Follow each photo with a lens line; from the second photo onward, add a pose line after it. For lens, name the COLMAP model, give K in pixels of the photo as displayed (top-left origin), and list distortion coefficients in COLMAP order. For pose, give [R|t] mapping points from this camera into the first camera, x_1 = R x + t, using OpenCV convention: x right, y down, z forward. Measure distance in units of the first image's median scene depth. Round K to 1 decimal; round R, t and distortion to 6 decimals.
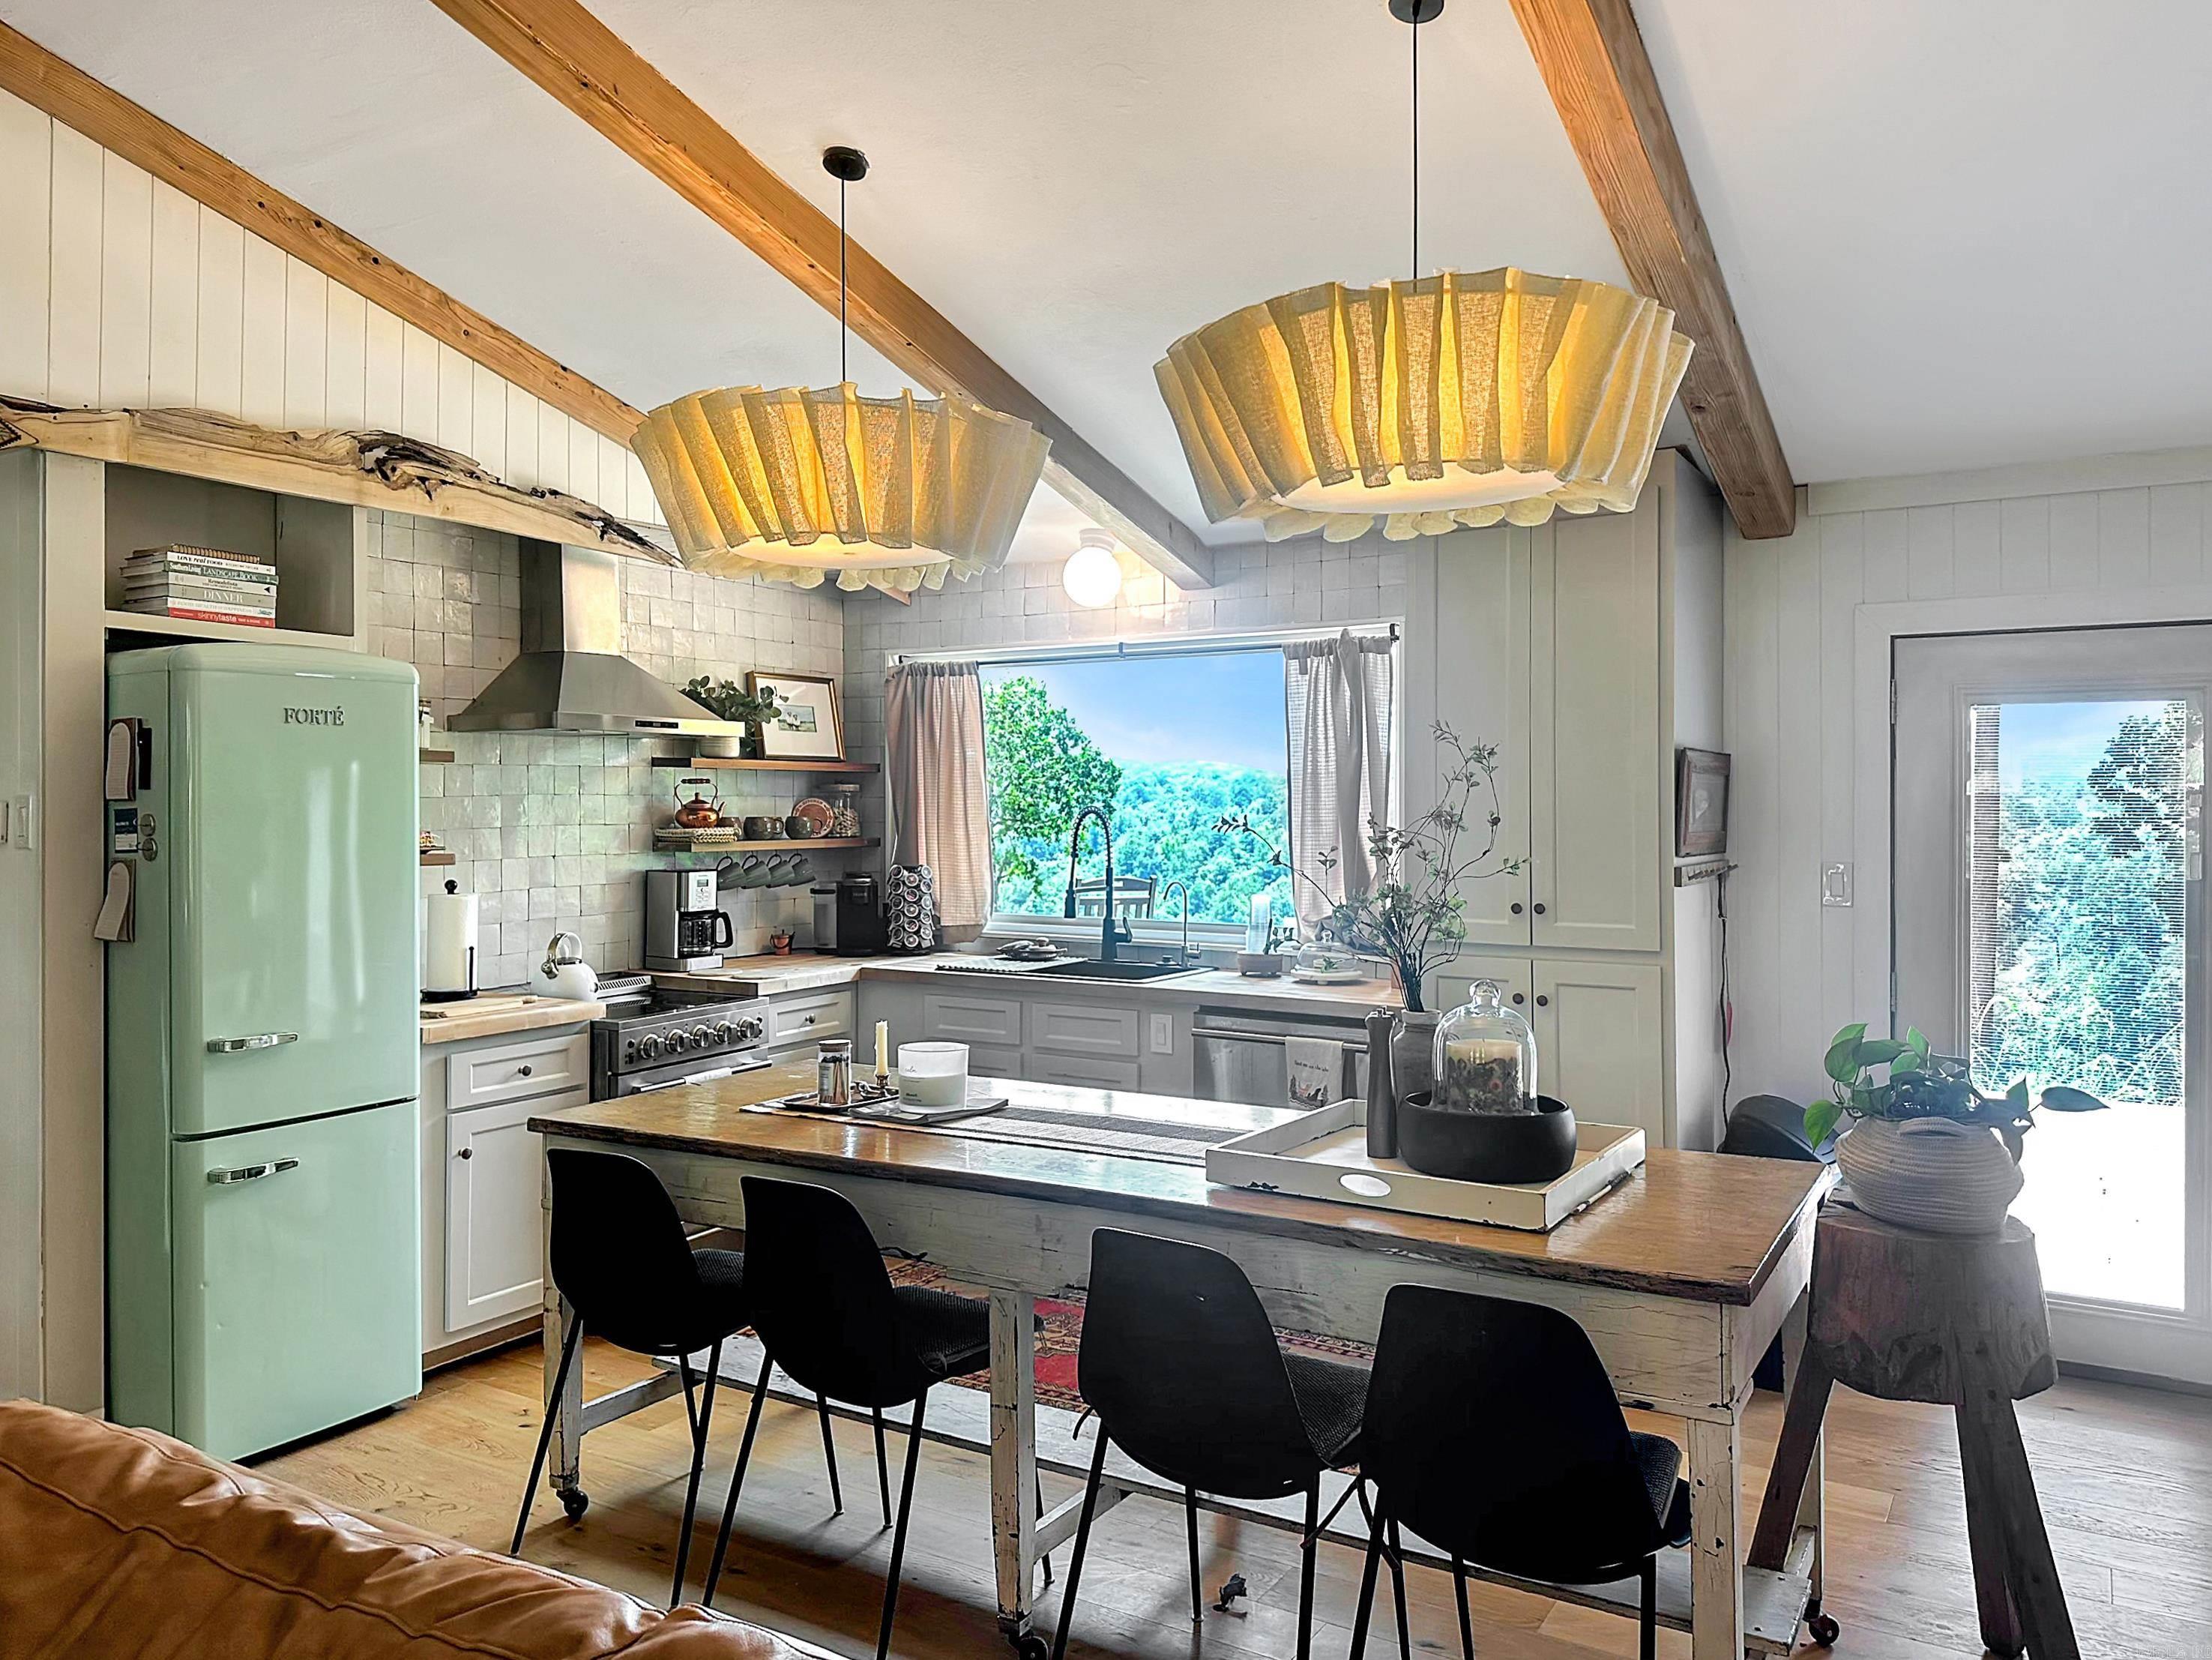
lens RADIAL K [[1528.0, 0, 1104.7], [0, 1528.0, 804.0], [0, 0, 1]] dist [0.119189, -0.171331]
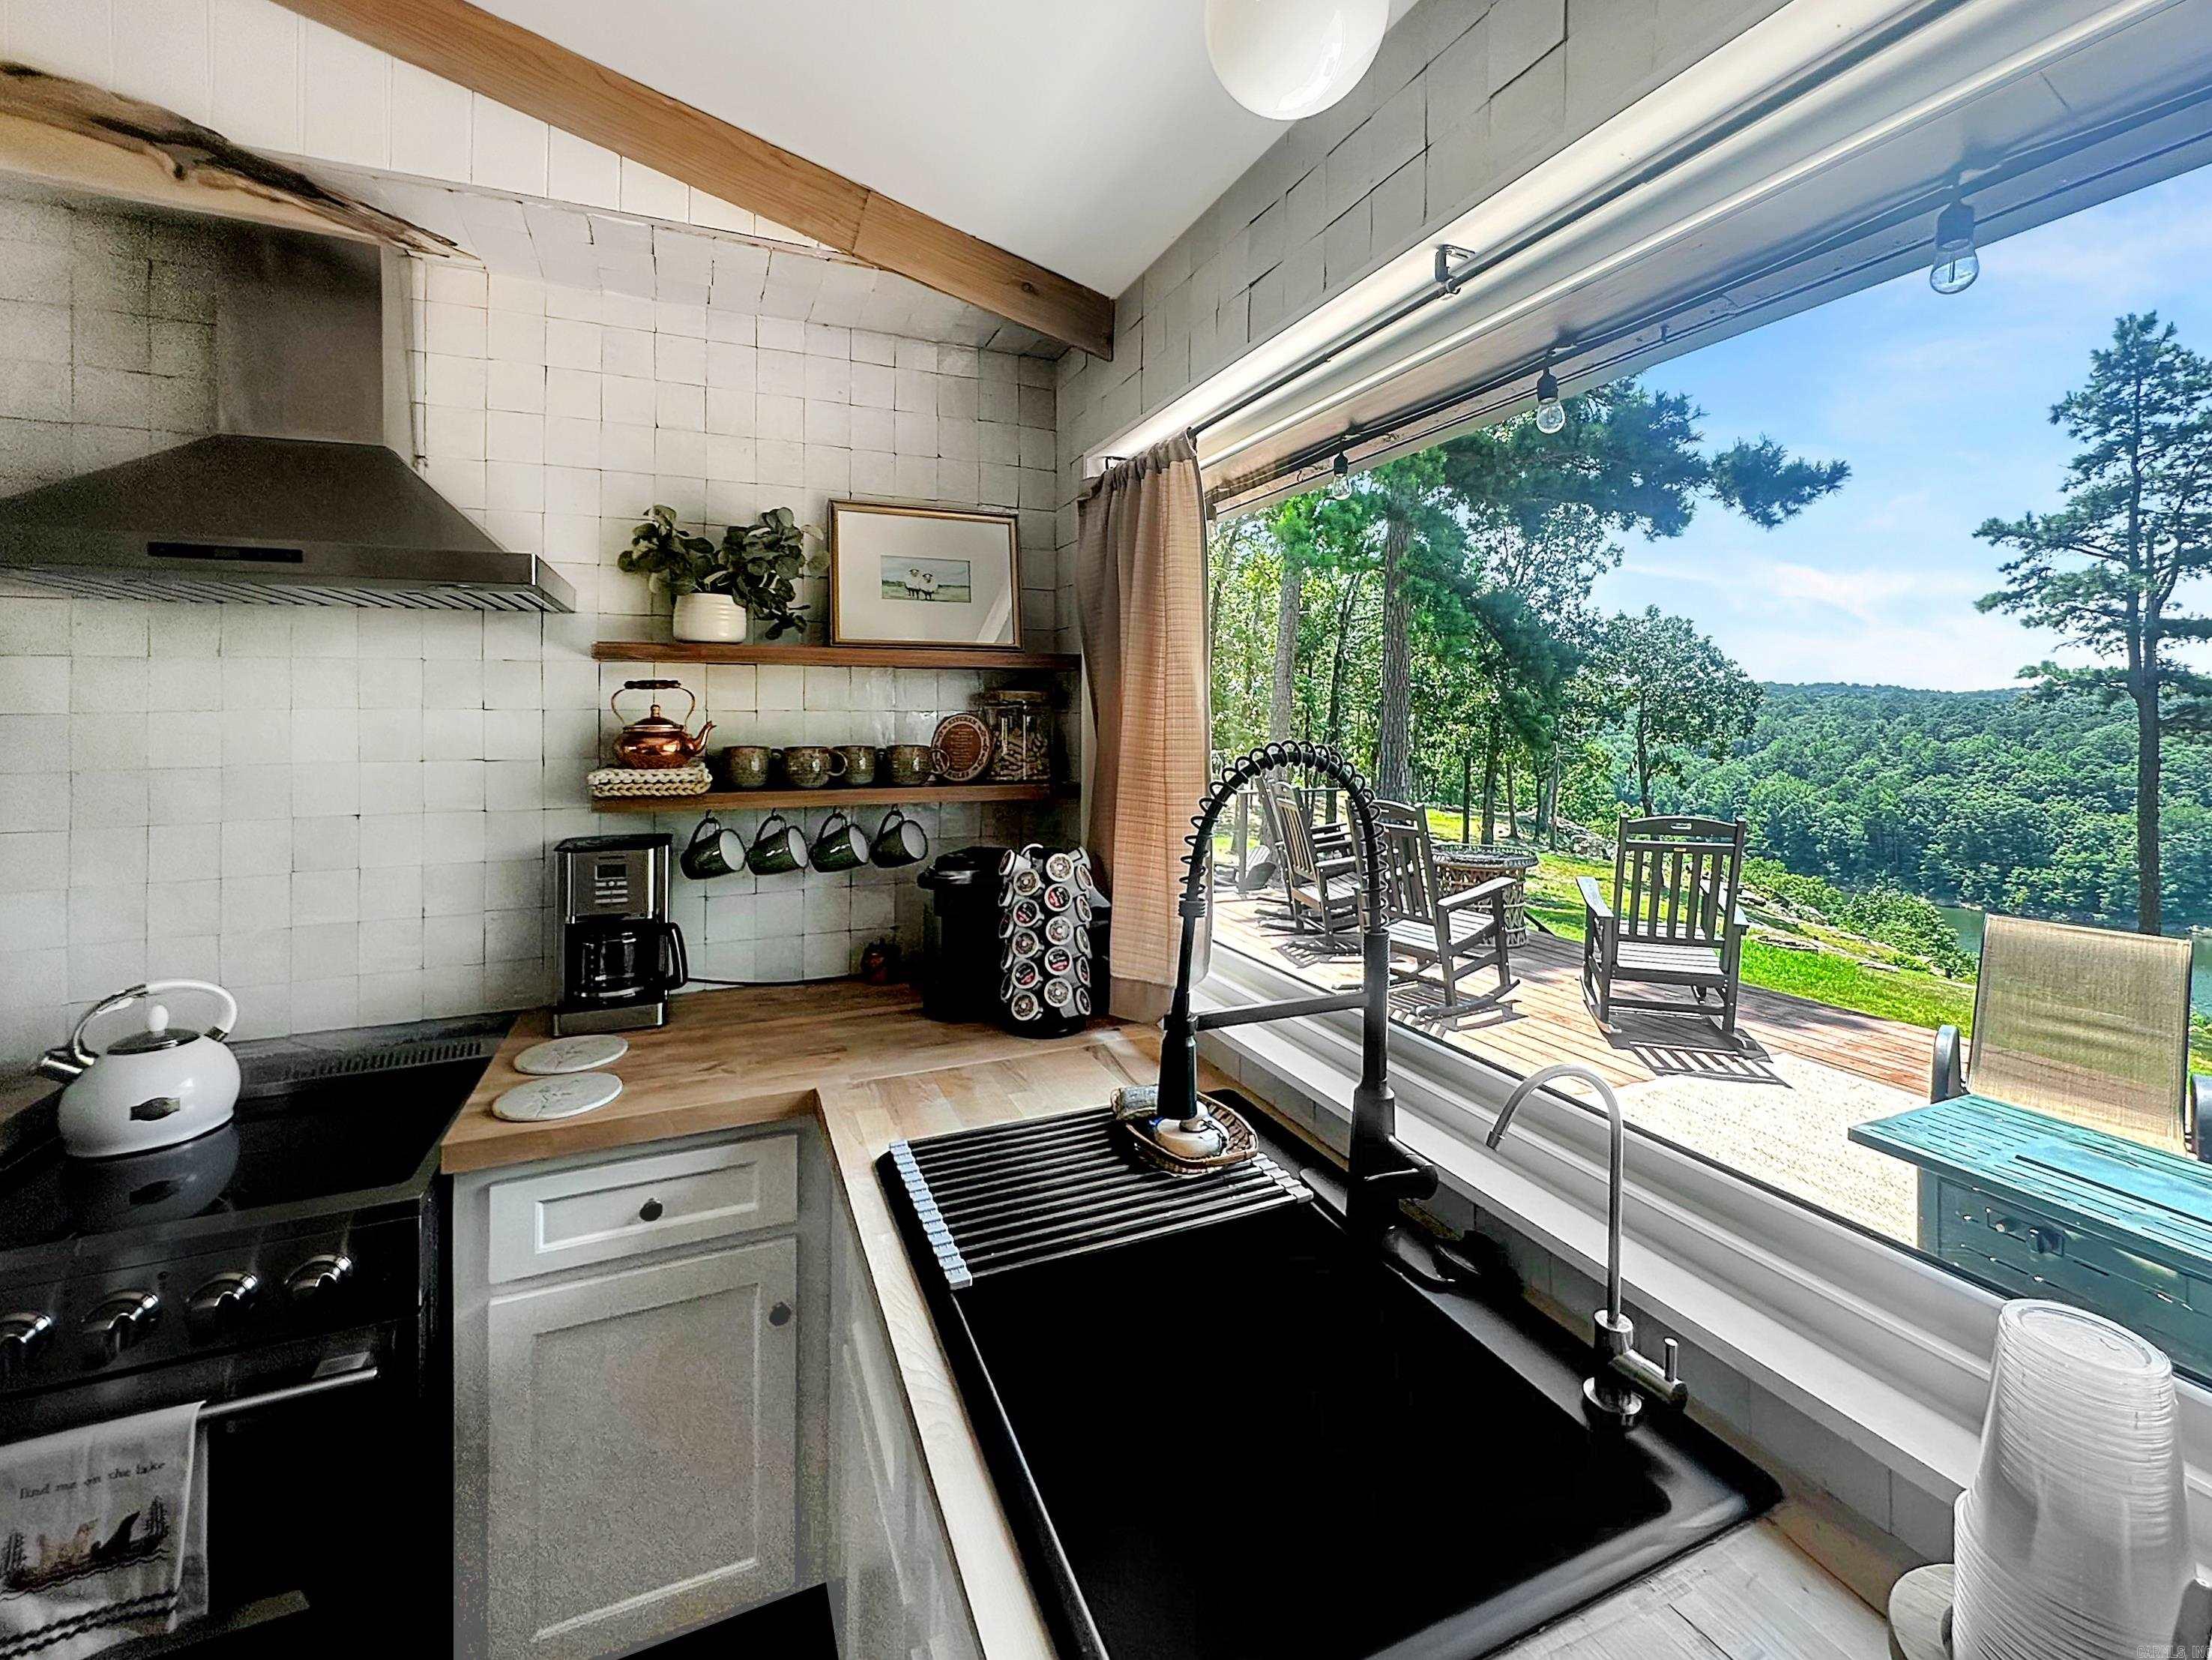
lens RADIAL K [[936.7, 0, 1108.7], [0, 936.7, 718.4], [0, 0, 1]] dist [-0.003909, -0.000656]
pose [[0.820922, 0.005294, -0.571016, 0.079085], [-0.003609, 0.999985, 0.004083, -0.004976], [0.571029, -0.001291, 0.820929, 0.927693]]
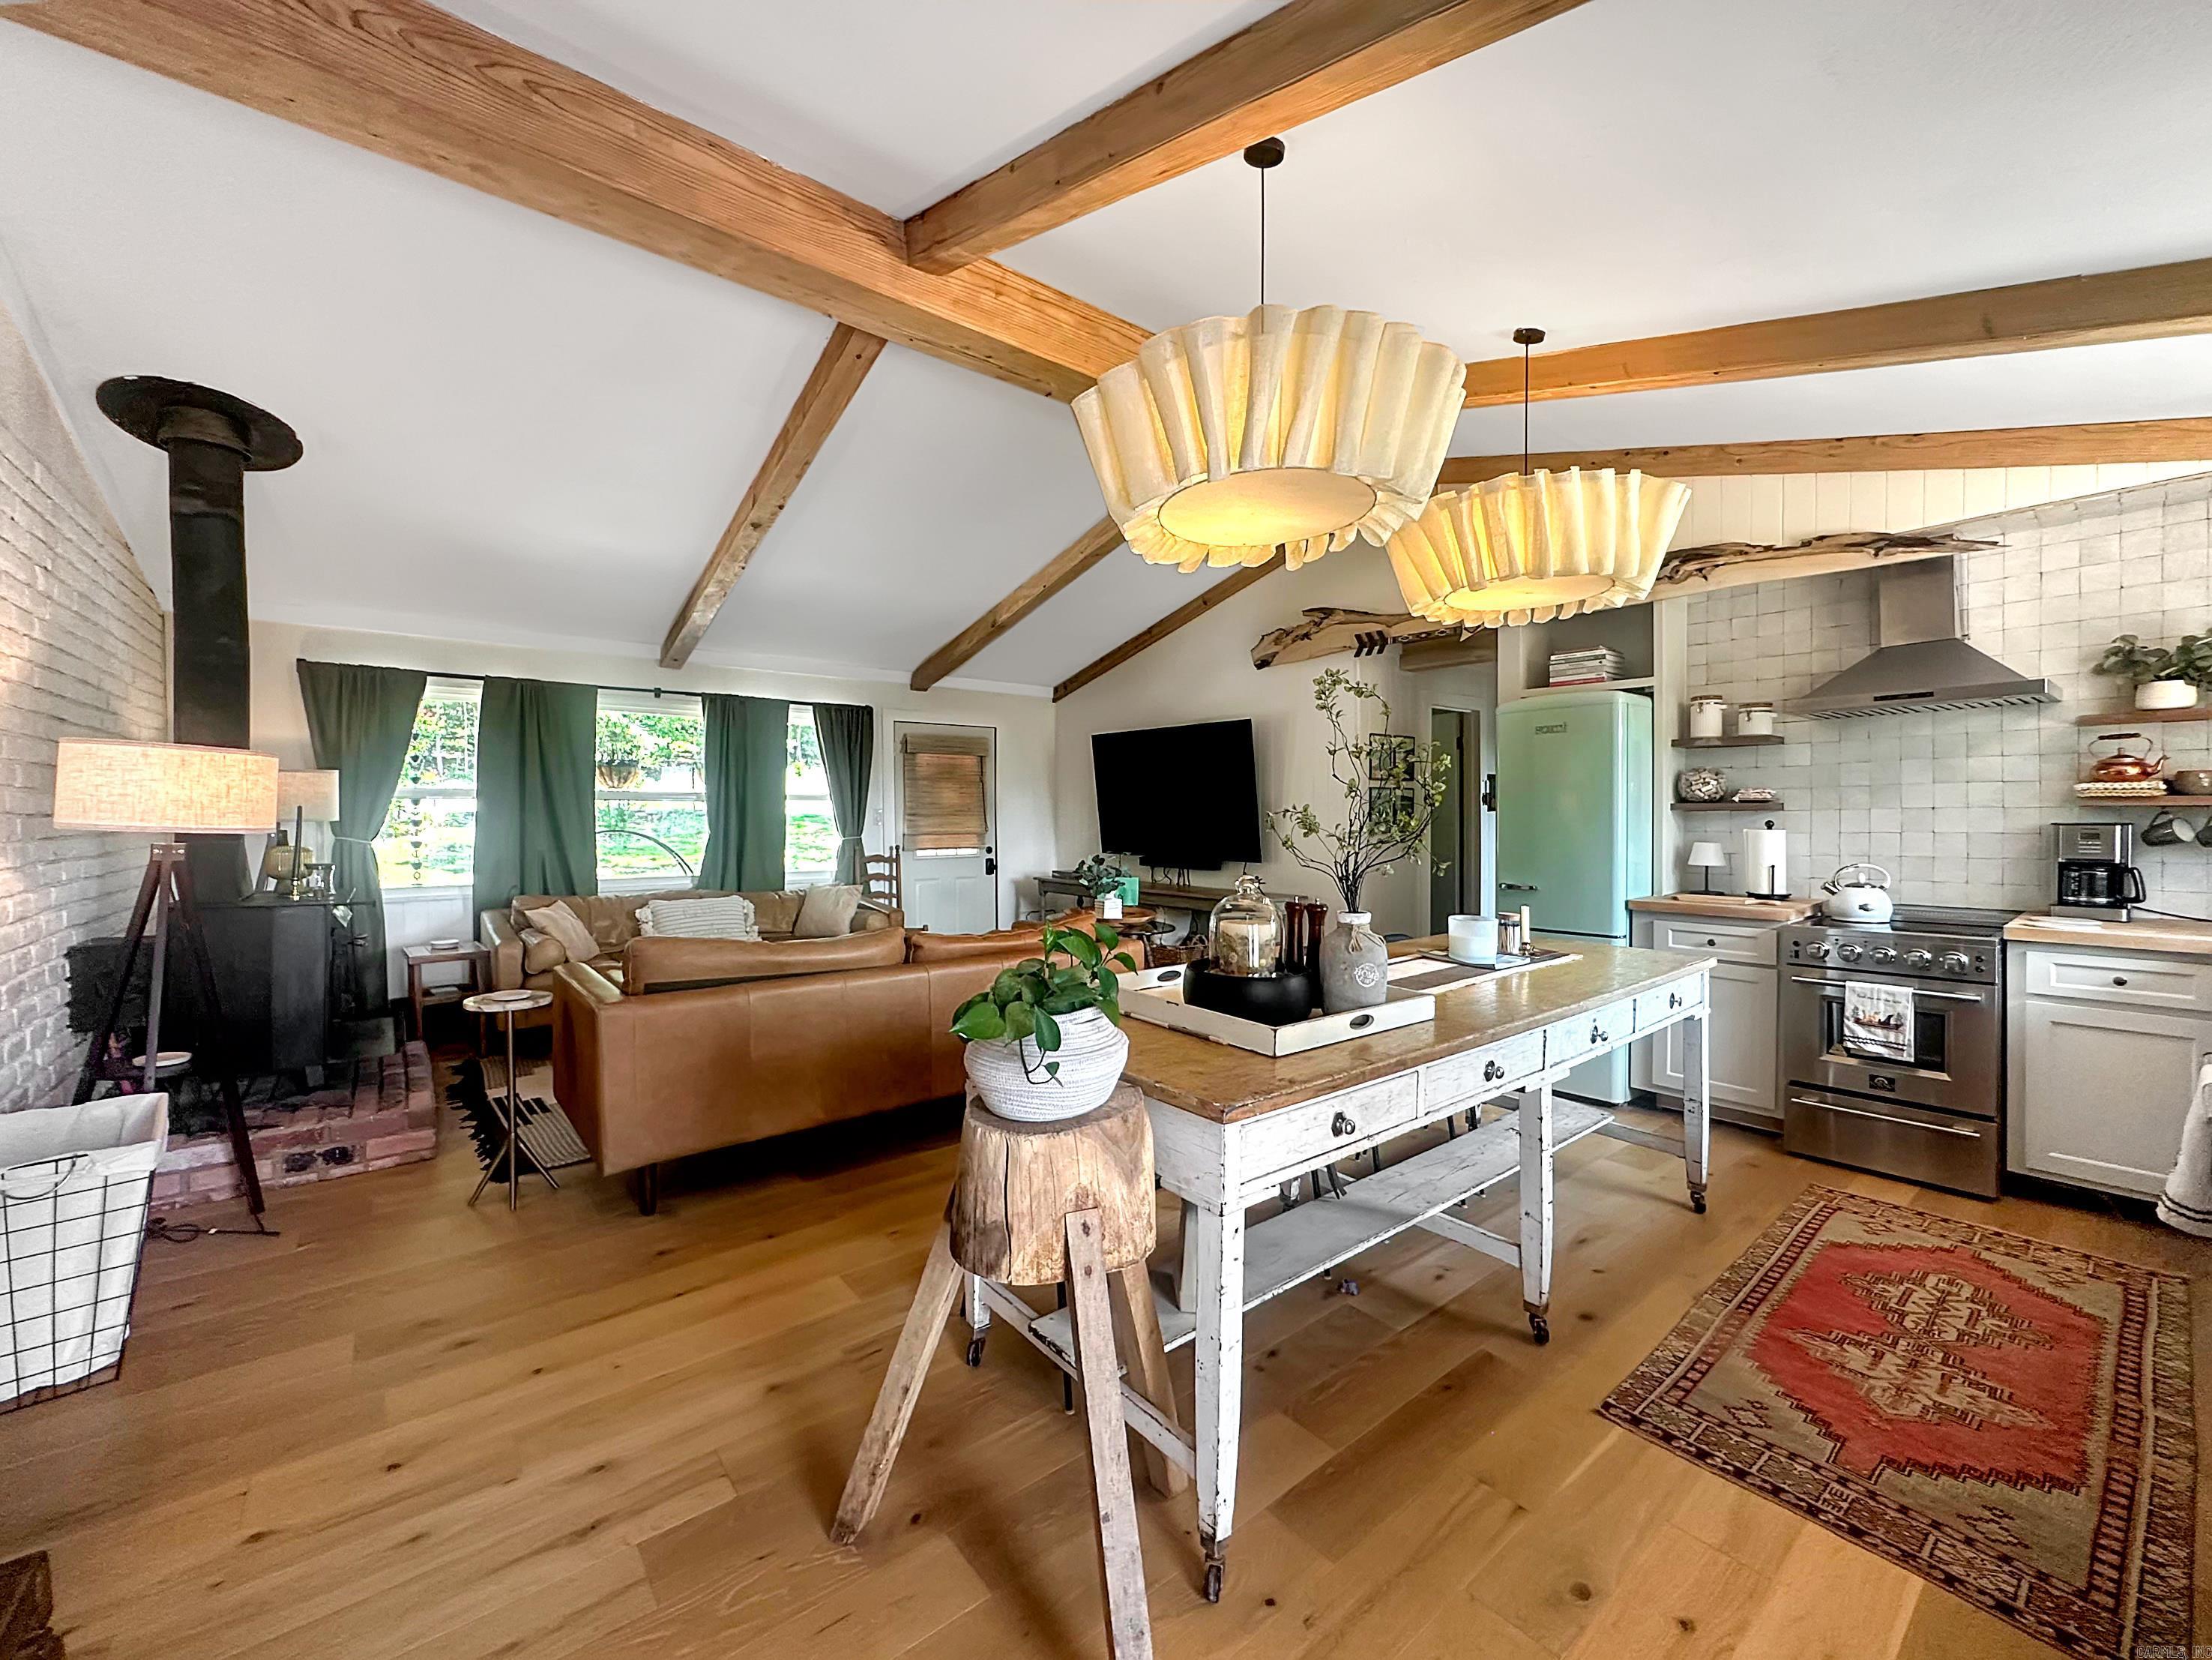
lens RADIAL K [[902.2, 0, 1105.8], [0, 902.2, 819.2], [0, 0, 1]] dist [-0.000895, 0.000124]
pose [[-0.320850, 0.008850, -0.947089, 0.580665], [0.005575, 0.999957, 0.007455, 0.035754], [0.947114, -0.002888, -0.320885, 0.638302]]
